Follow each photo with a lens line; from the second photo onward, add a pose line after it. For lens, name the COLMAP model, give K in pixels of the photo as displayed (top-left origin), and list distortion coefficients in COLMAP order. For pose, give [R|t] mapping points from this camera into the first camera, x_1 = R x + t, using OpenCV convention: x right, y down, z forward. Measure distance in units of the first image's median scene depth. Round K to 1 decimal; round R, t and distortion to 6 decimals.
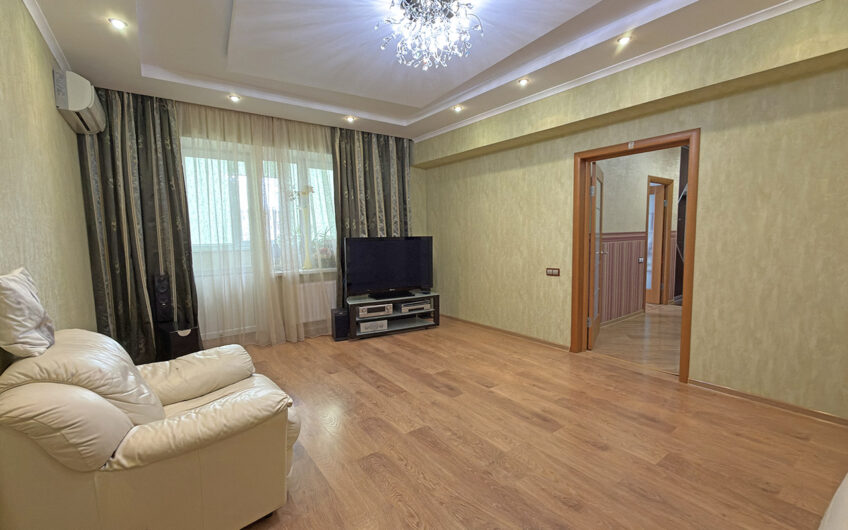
lens RADIAL K [[363.4, 0, 425.0], [0, 363.4, 266.2], [0, 0, 1]] dist [0.000271, -0.000070]
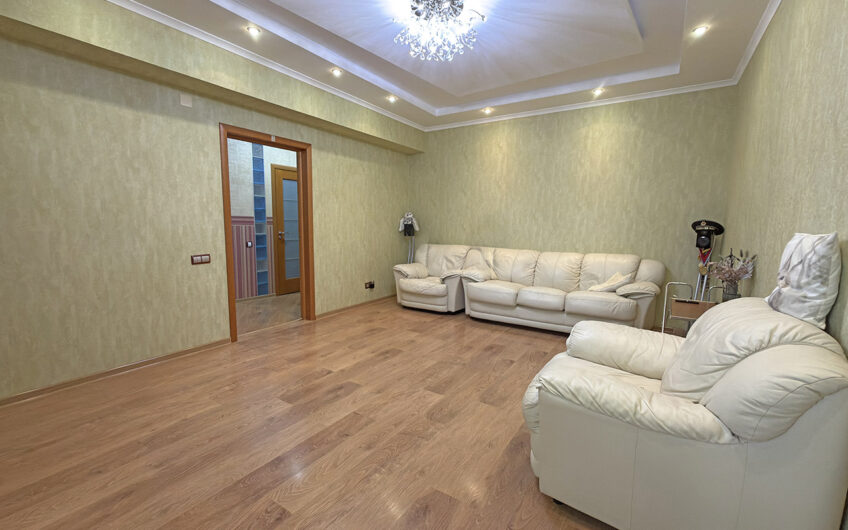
lens RADIAL K [[363.4, 0, 422.4], [0, 363.4, 267.2], [0, 0, 1]] dist [0.000271, -0.000070]
pose [[-0.349745, -0.100632, 0.931424, -0.635118], [0.077269, 0.987728, 0.135729, -0.041753], [-0.933653, 0.119441, -0.337677, 0.877201]]
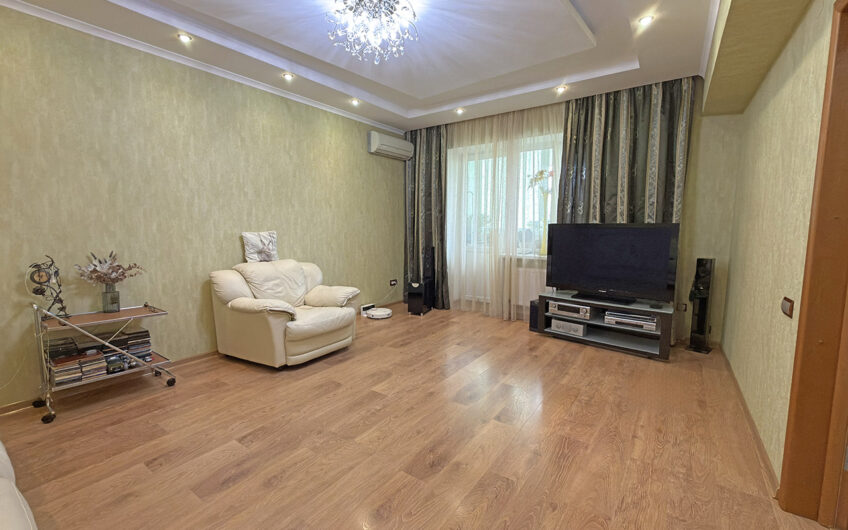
lens RADIAL K [[363.4, 0, 422.1], [0, 363.4, 265.1], [0, 0, 1]] dist [0.000271, -0.000070]
pose [[0.309745, 0.118544, -0.943401, 0.666055], [-0.091291, 0.991321, 0.094592, -0.037397], [0.946427, 0.056825, 0.317879, 0.485789]]
